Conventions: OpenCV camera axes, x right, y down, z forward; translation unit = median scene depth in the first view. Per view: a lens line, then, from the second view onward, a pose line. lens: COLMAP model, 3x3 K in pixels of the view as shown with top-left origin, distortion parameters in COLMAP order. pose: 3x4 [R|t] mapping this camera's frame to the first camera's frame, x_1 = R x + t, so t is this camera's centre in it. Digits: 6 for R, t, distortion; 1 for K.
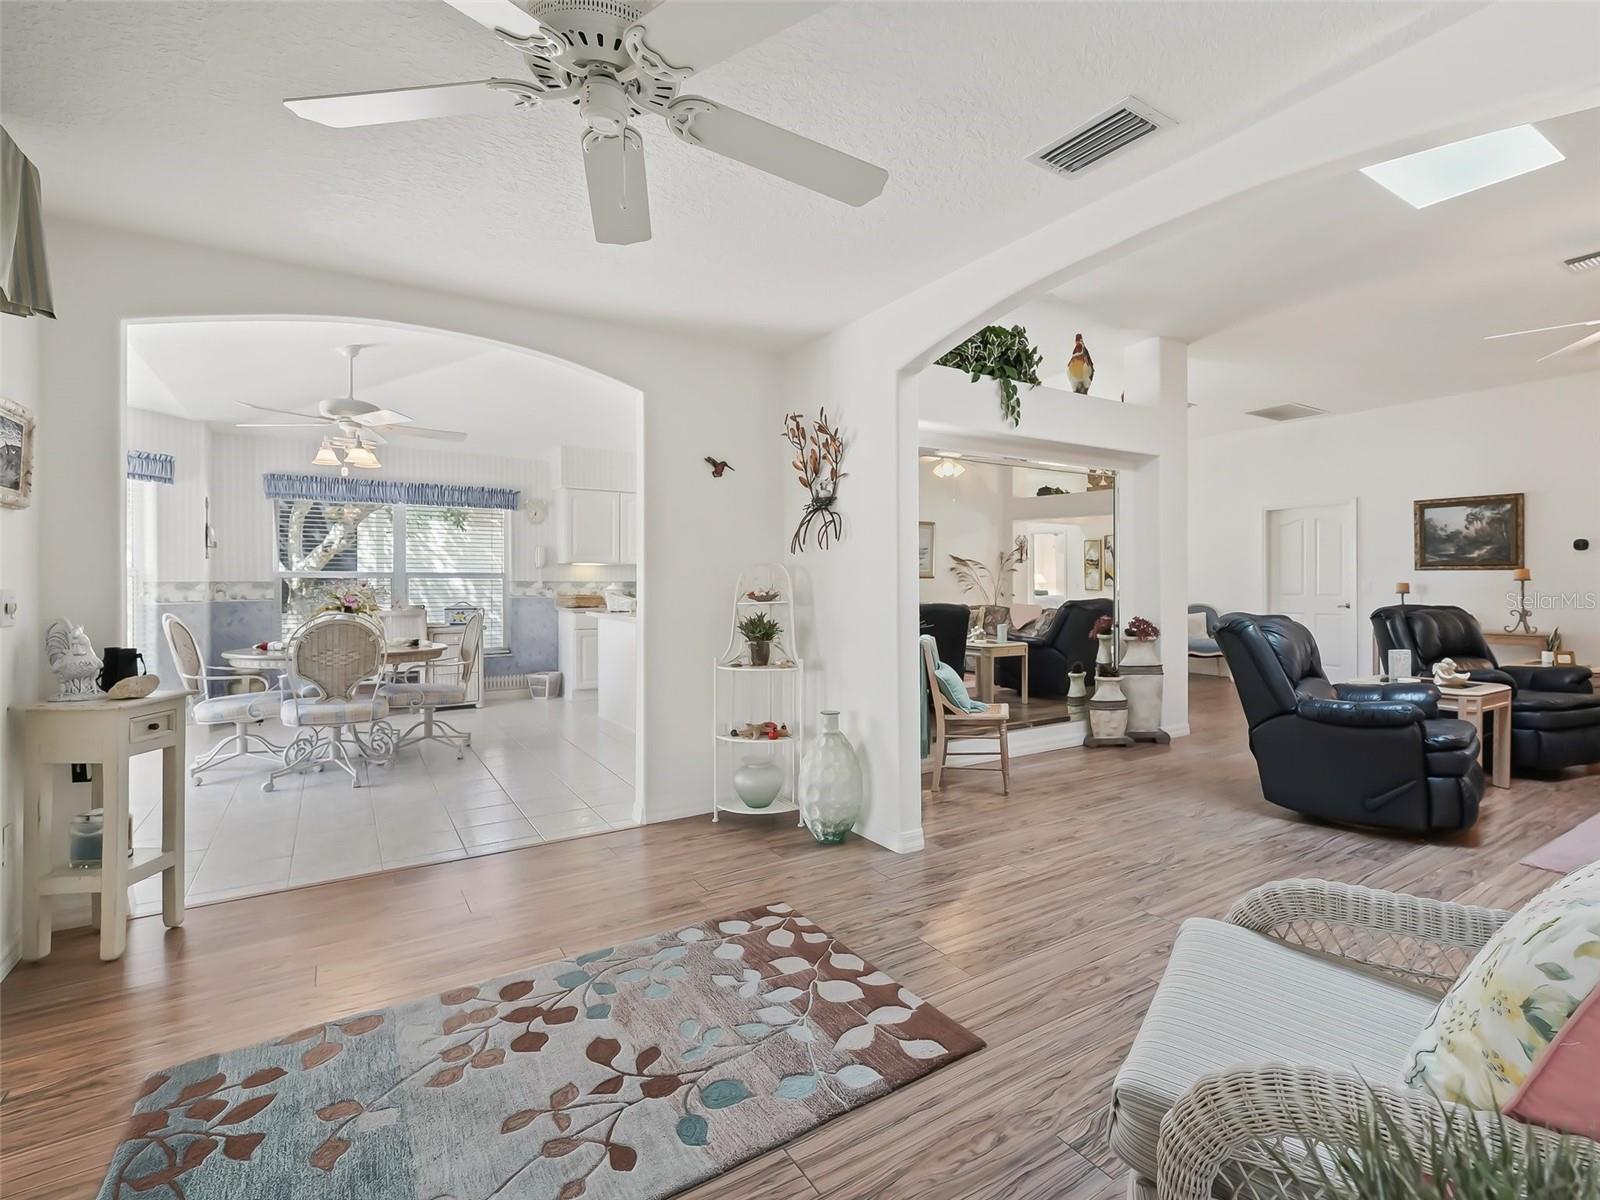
lens RADIAL K [[753.6, 0, 810.2], [0, 753.6, 585.6], [0, 0, 1]] dist [0.002928, 0.000338]
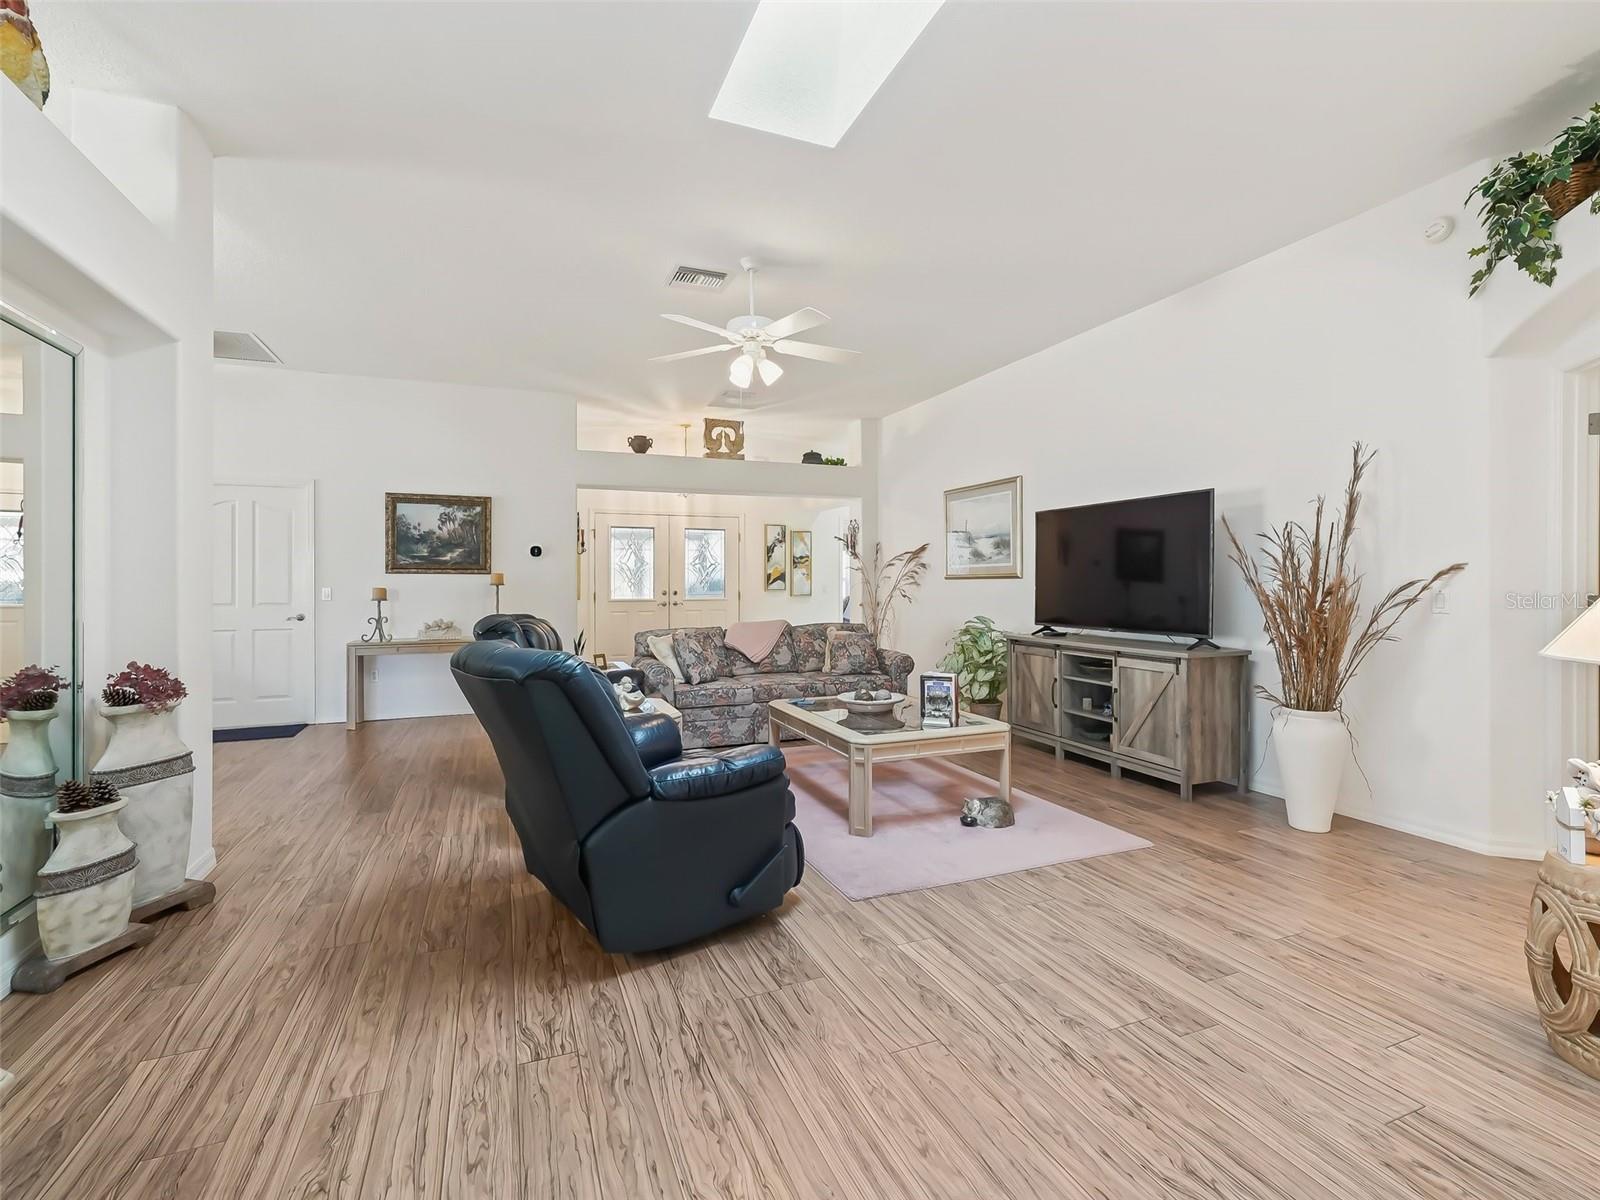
lens RADIAL K [[753.6, 0, 808.7], [0, 753.6, 588.1], [0, 0, 1]] dist [0.002928, 0.000338]
pose [[0.149440, -0.004845, 0.988759, 0.025623], [0.006723, 0.999970, 0.003883, -0.004340], [-0.988748, 0.006067, 0.149468, 0.510255]]
